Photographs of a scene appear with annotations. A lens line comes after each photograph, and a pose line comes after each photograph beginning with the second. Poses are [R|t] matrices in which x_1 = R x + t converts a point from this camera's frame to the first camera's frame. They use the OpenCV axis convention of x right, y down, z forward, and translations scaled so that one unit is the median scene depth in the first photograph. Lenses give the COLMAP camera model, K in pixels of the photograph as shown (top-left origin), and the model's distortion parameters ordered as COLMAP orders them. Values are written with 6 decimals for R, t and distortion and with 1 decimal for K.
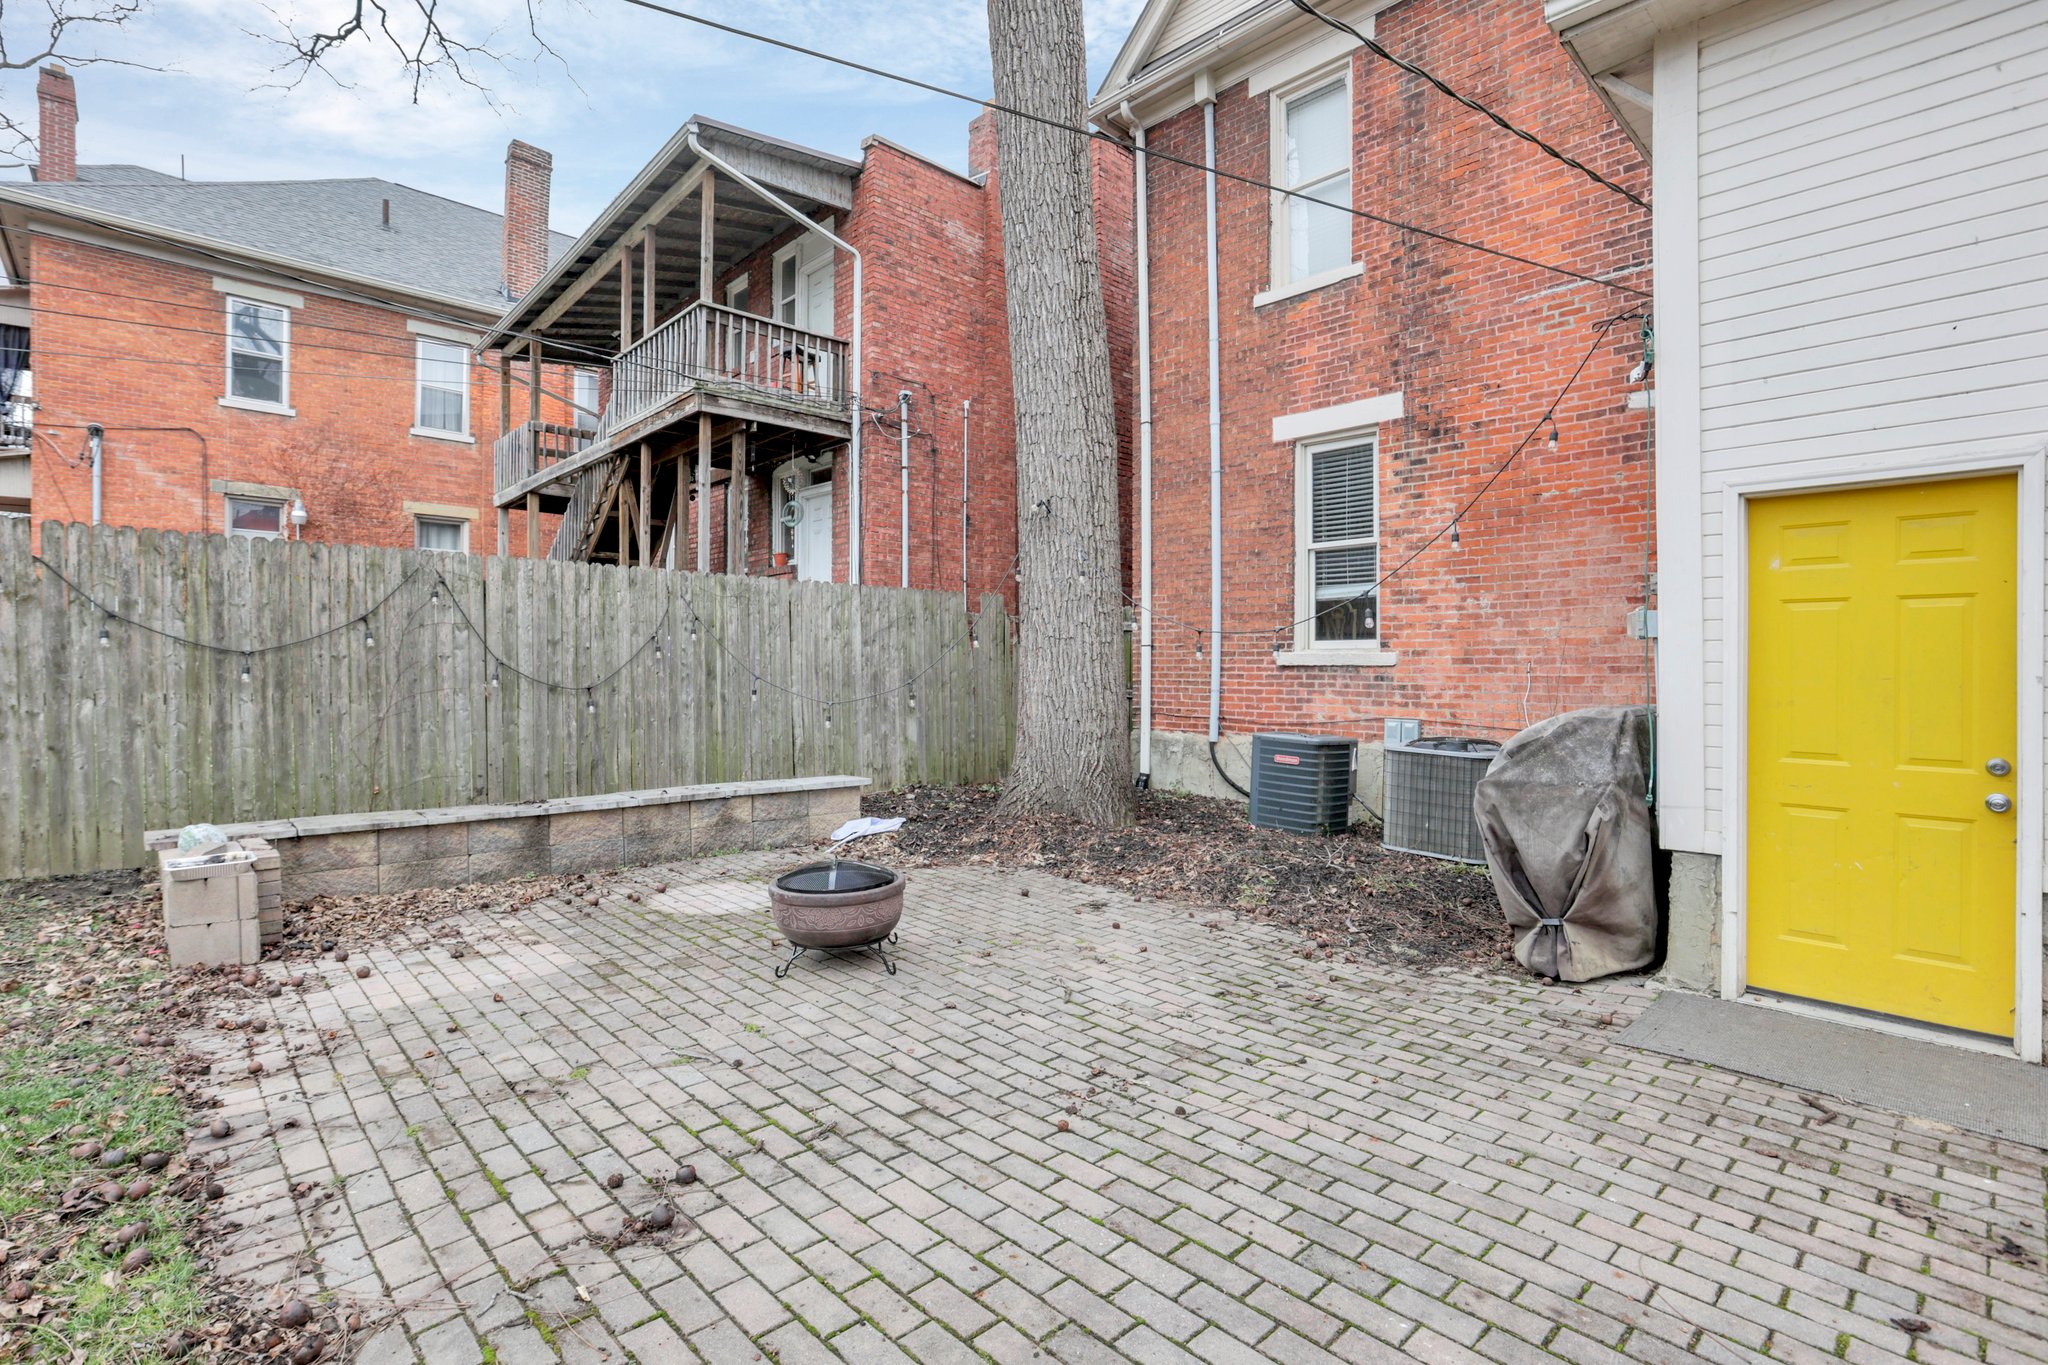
lens RADIAL K [[982.8, 0, 1024.0], [0, 982.8, 682.5], [0, 0, 1]] dist [-0.069179, 0.027132]
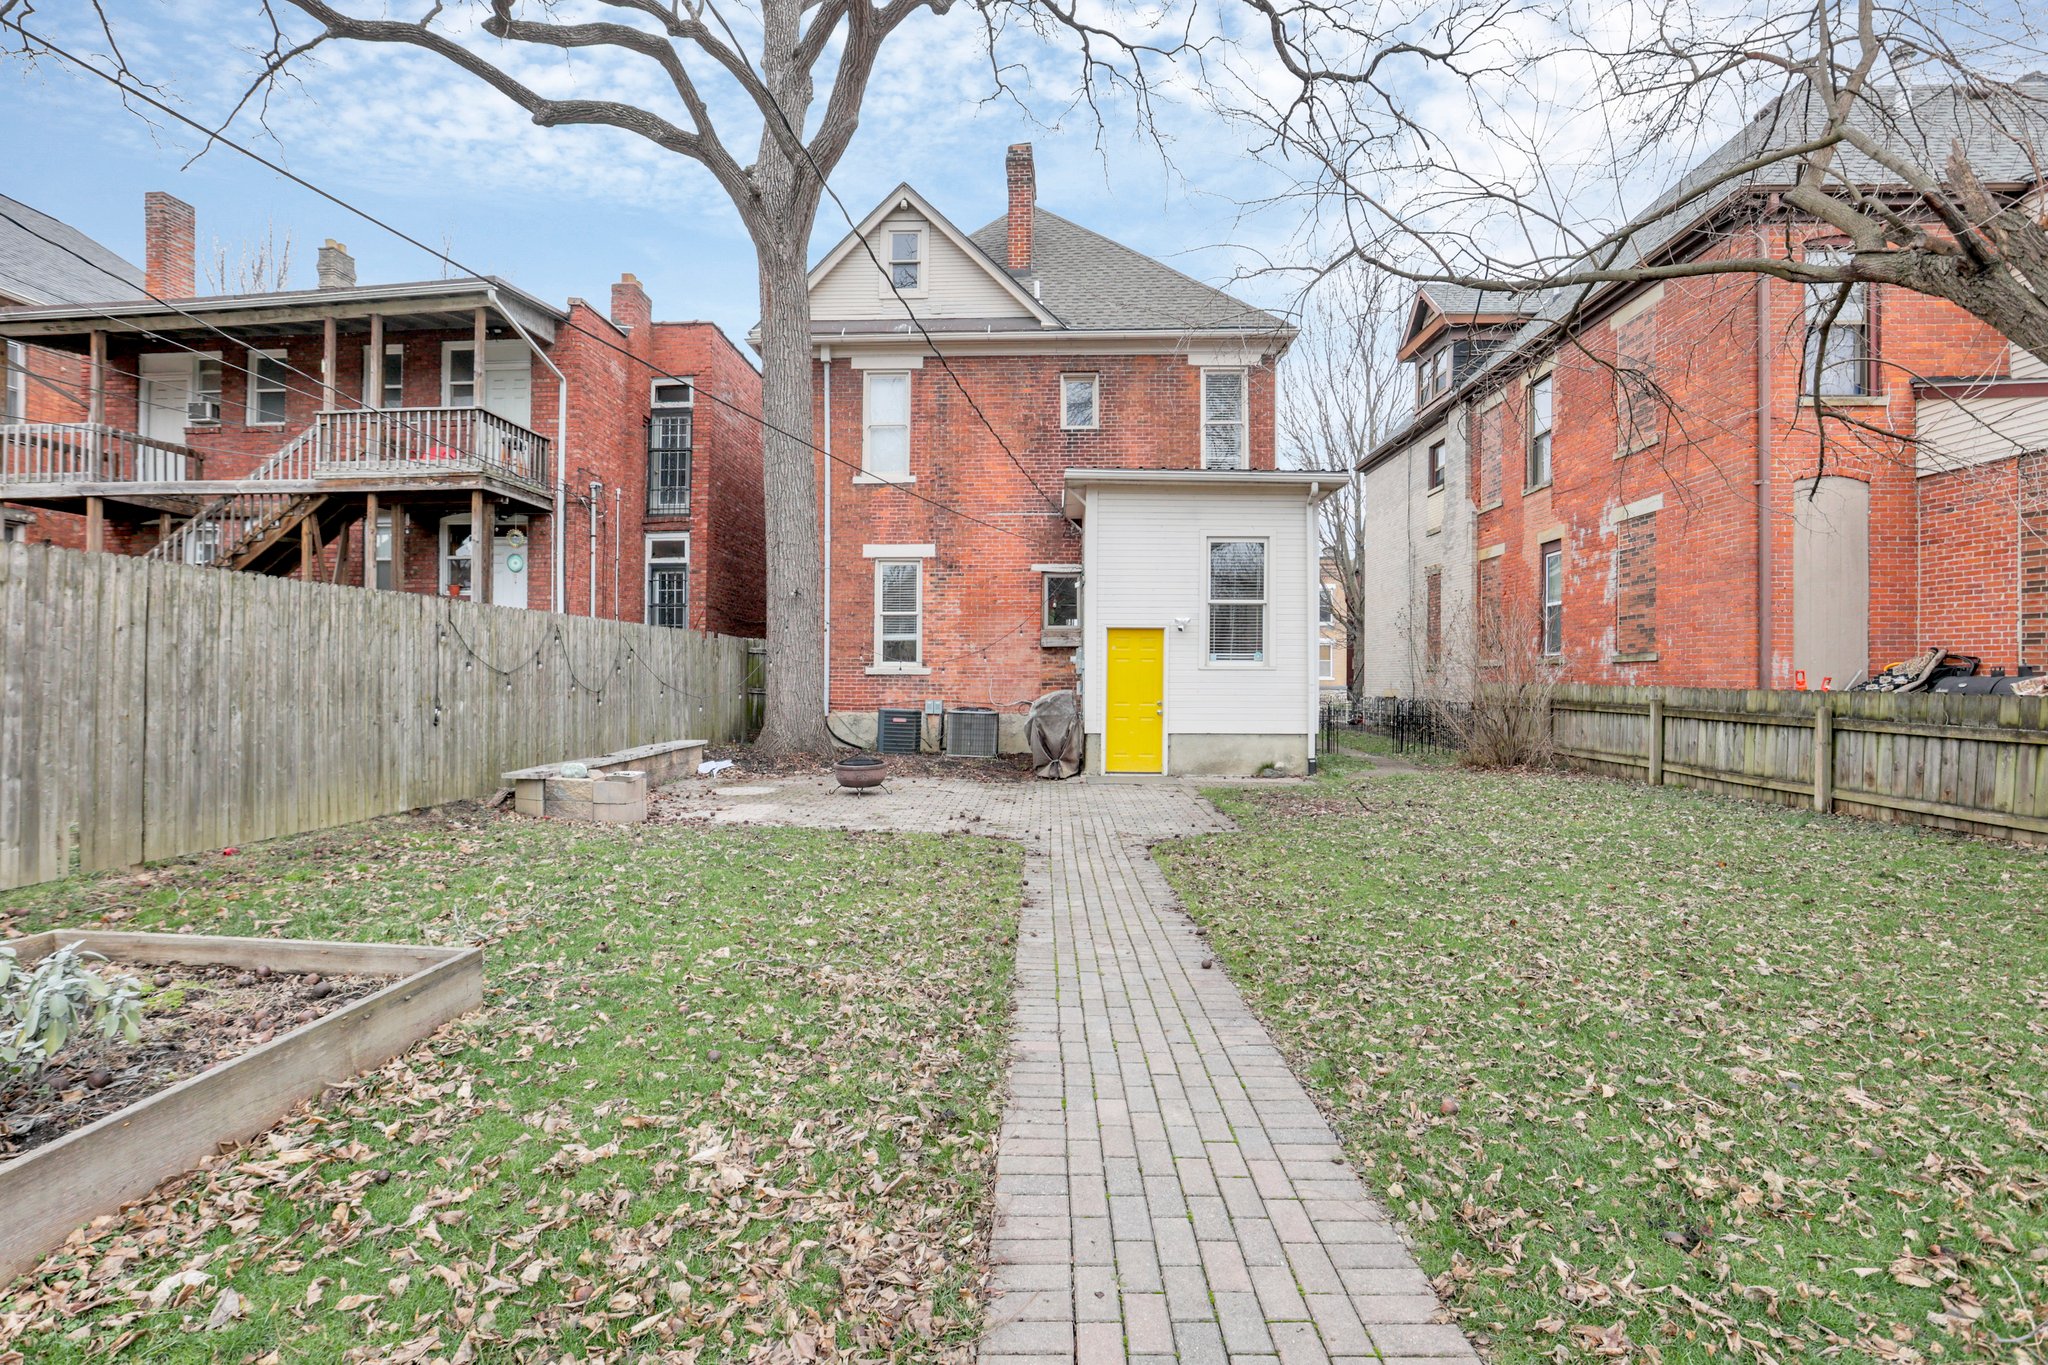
lens RADIAL K [[988.8, 0, 1024.0], [0, 988.8, 682.5], [0, 0, 1]] dist [0.001613, 0.000280]
pose [[0.712813, -0.010926, 0.701269, -0.874054], [0.010195, 0.999934, 0.005217, -0.008632], [-0.701280, 0.003431, 0.712877, -0.594597]]
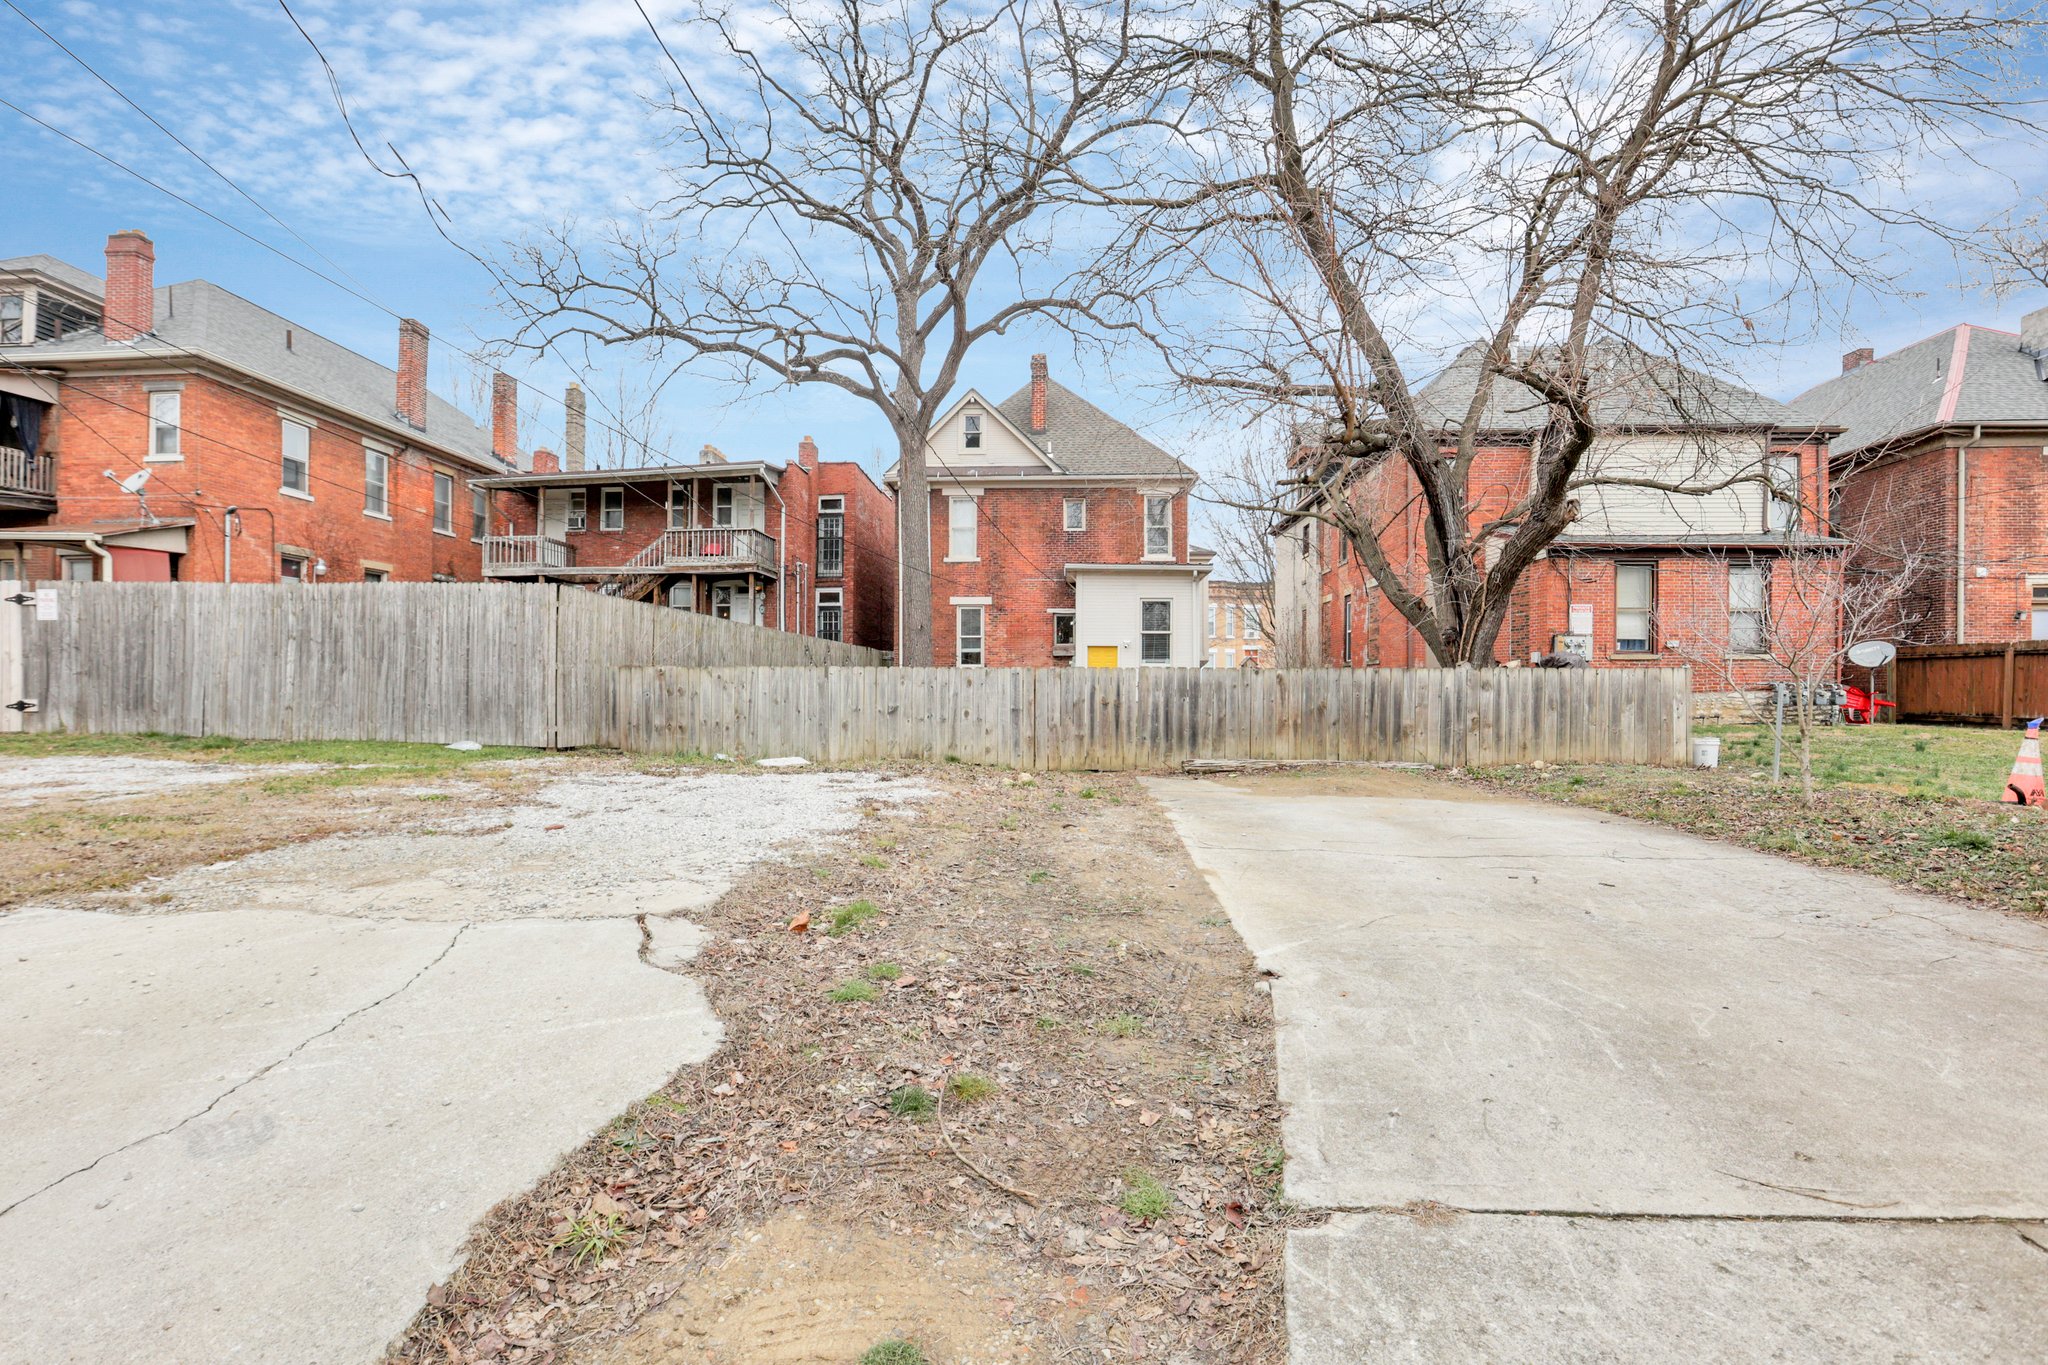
lens RADIAL K [[982.8, 0, 1024.0], [0, 982.8, 682.5], [0, 0, 1]] dist [-0.069179, 0.027132]
pose [[0.718713, -0.003435, 0.695299, -1.890964], [0.009231, 0.999947, -0.004602, 0.037301], [-0.695246, 0.009726, 0.718706, -1.578888]]
